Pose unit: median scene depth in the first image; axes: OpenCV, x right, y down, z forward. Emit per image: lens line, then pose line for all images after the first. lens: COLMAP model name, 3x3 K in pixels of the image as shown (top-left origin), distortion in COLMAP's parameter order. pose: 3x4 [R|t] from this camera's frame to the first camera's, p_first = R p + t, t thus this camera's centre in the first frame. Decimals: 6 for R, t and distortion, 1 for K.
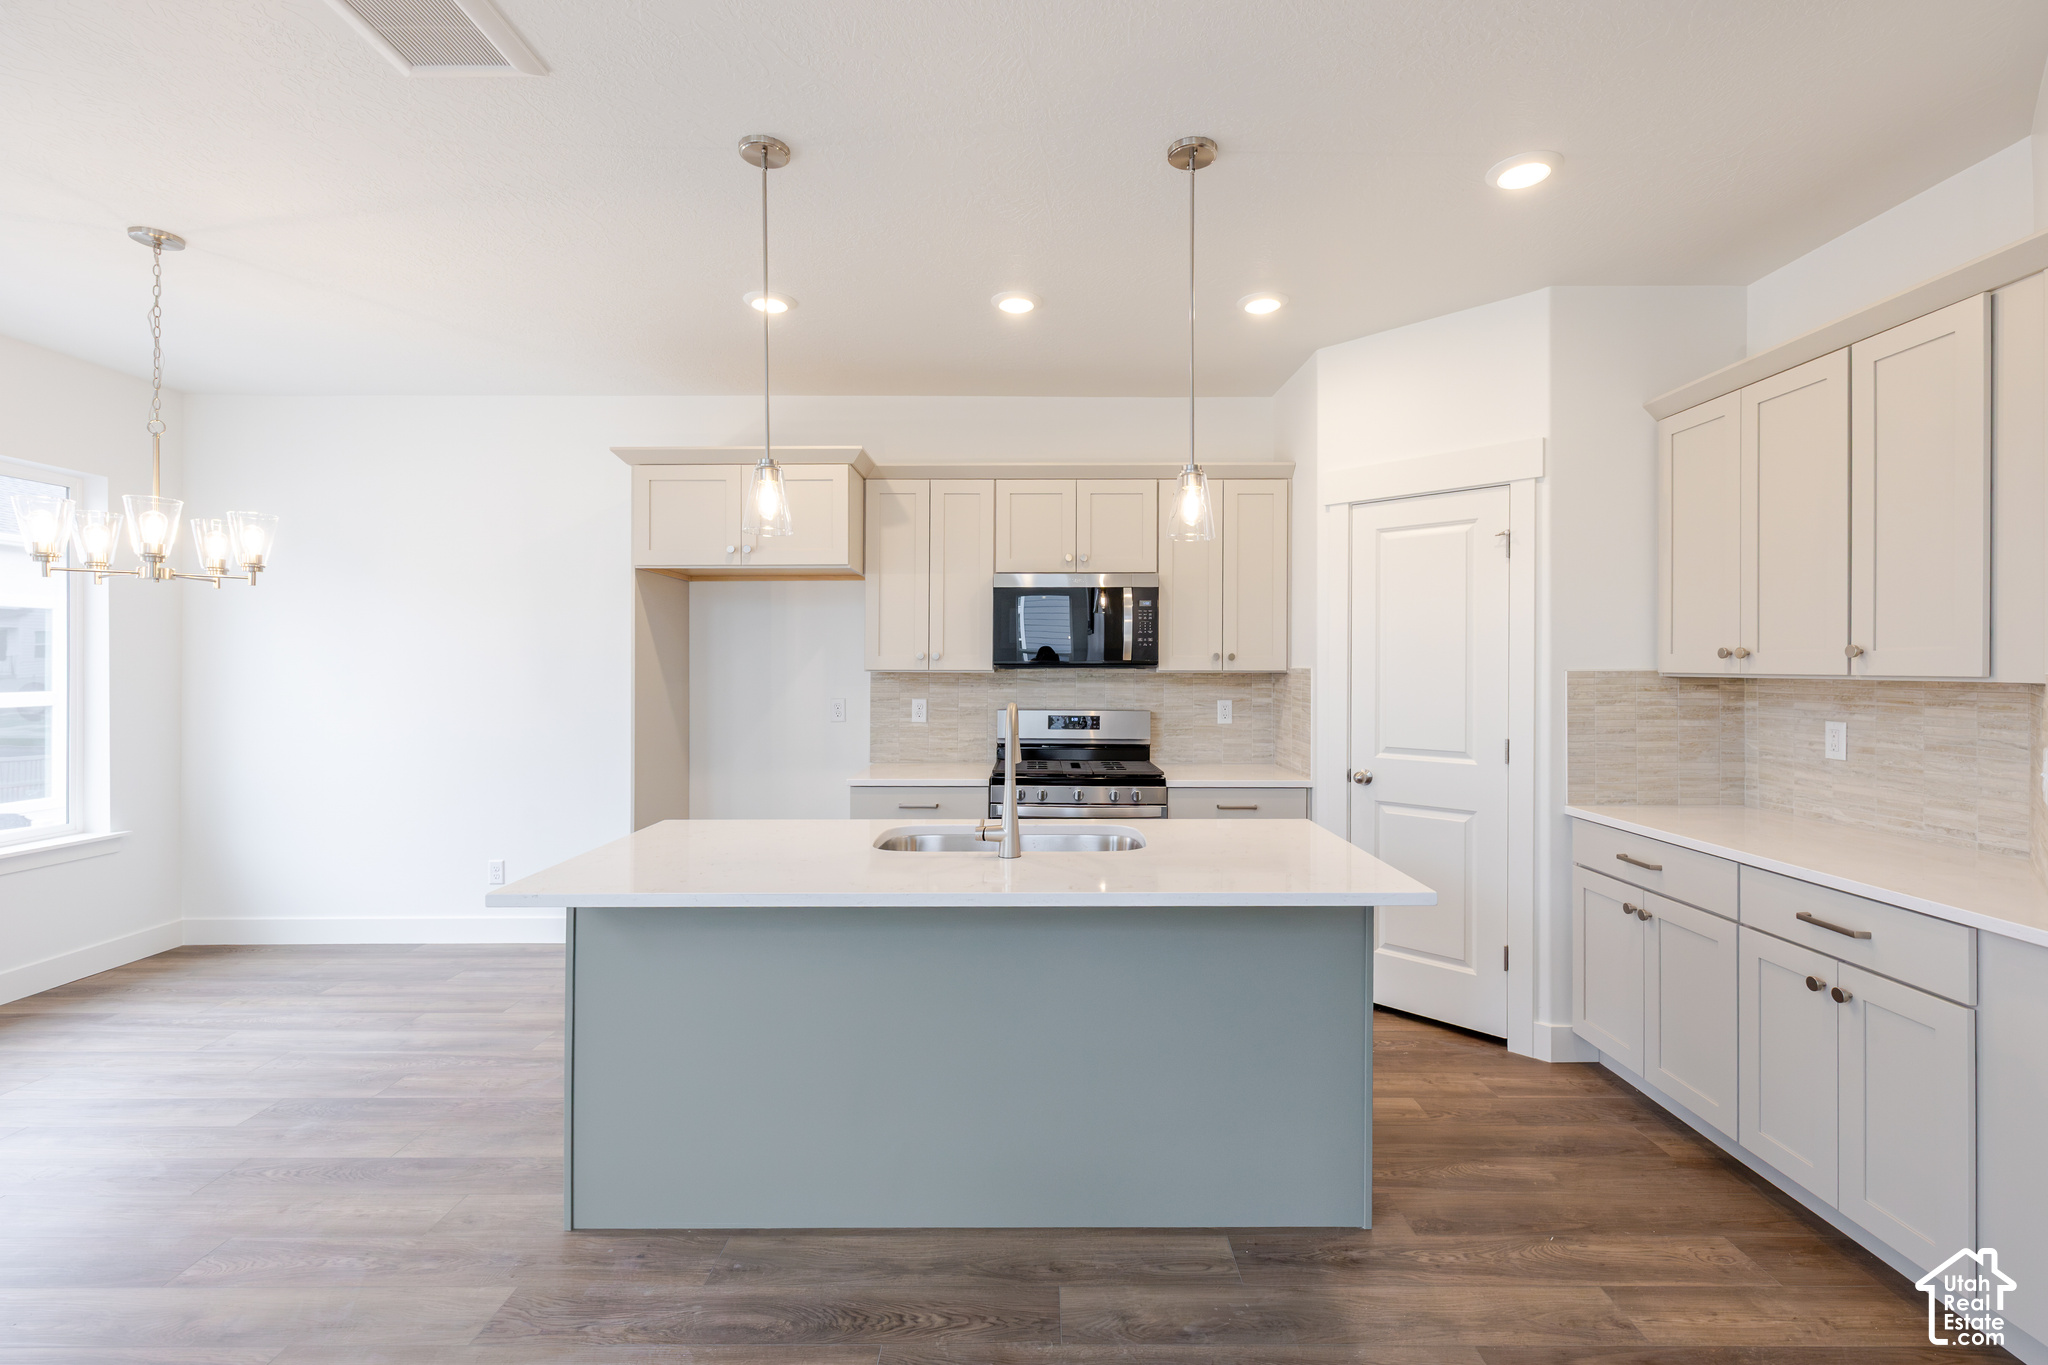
lens RADIAL K [[903.5, 0, 1041.7], [0, 903.5, 672.8], [0, 0, 1]] dist [0.002772, -0.000258]
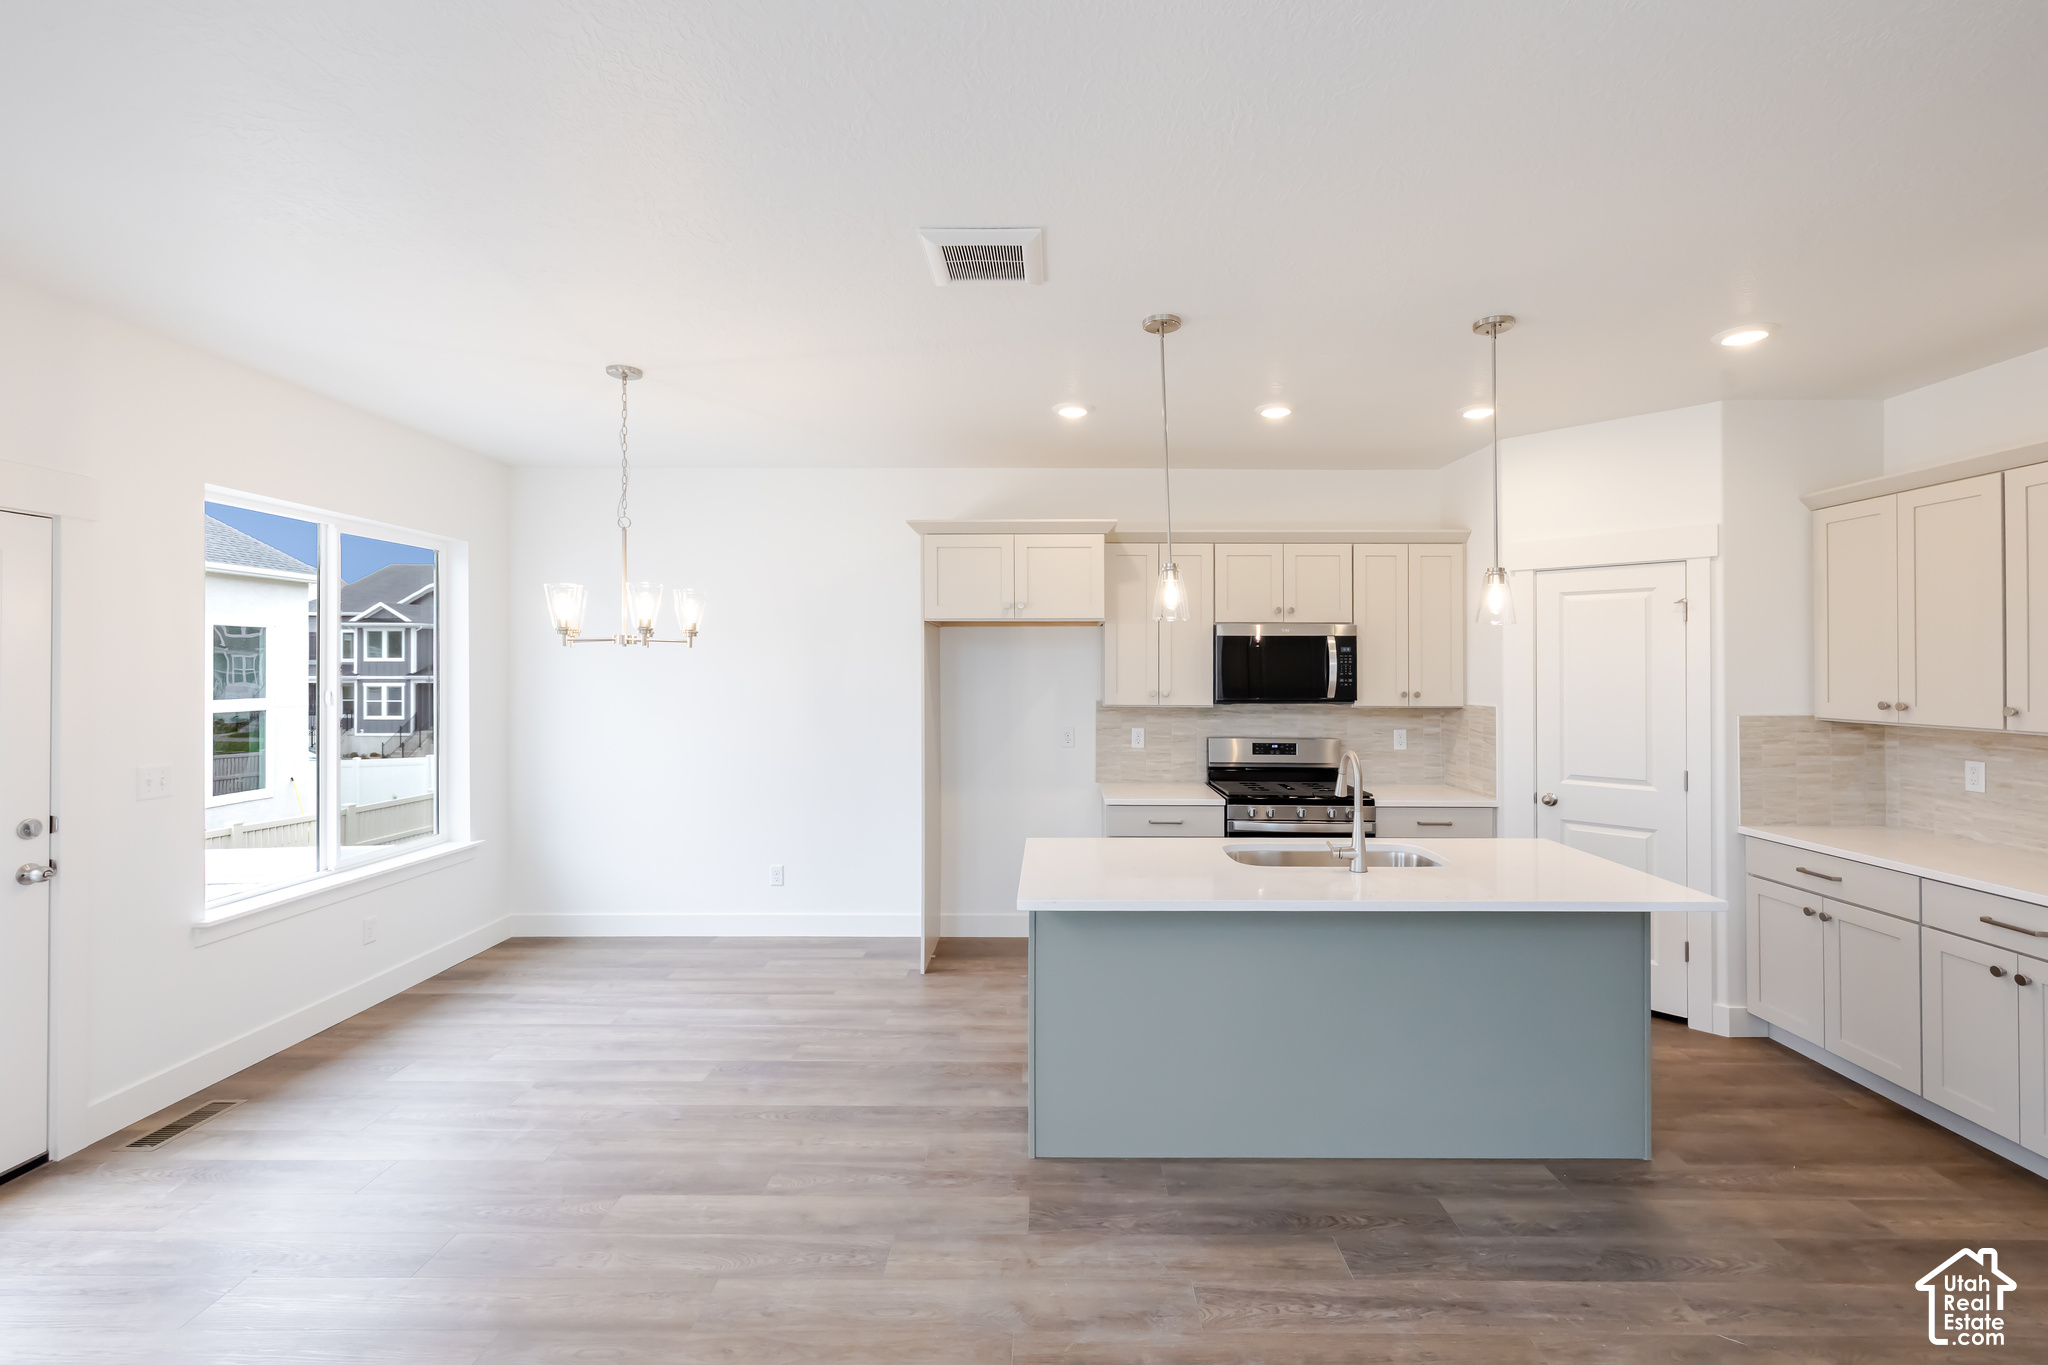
lens RADIAL K [[871.3, 0, 1052.4], [0, 871.3, 667.5], [0, 0, 1]] dist [0.000517, 0.000313]
pose [[0.999991, 0.001654, -0.004018, -0.340154], [-0.001691, 0.999957, -0.009078, -0.054565], [0.004003, 0.009085, 0.999951, -0.180208]]
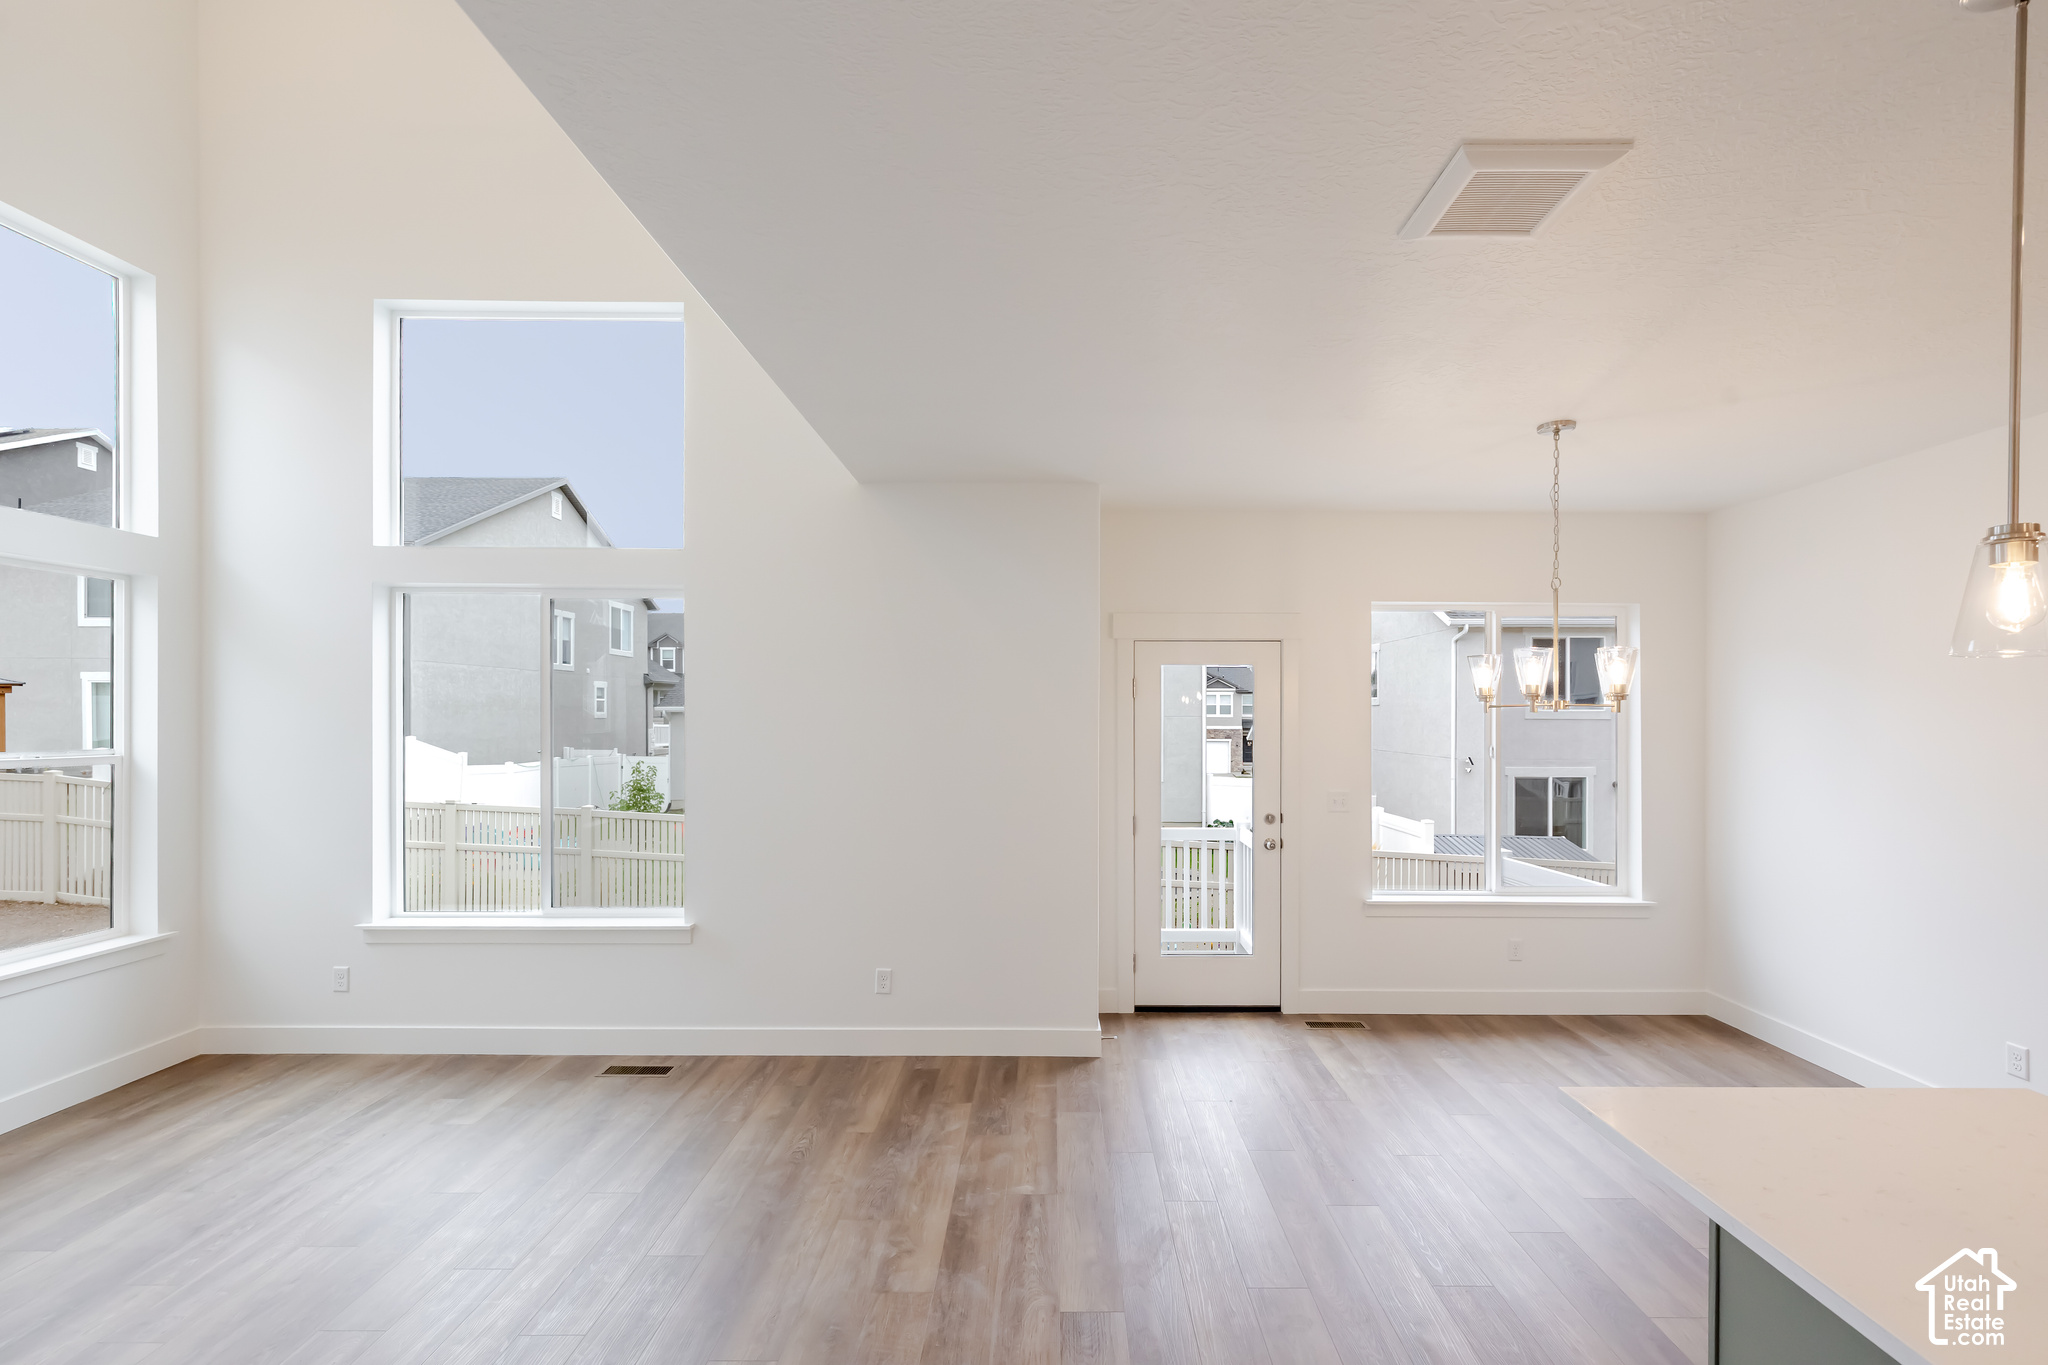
lens RADIAL K [[888.5, 0, 1068.8], [0, 888.5, 714.9], [0, 0, 1]] dist [0.001500, 0.000245]
pose [[-0.000282, 0.004899, -0.999988, 0.182732], [-0.009873, 0.999939, 0.004902, -0.085206], [0.999951, 0.009874, -0.000234, 0.309707]]
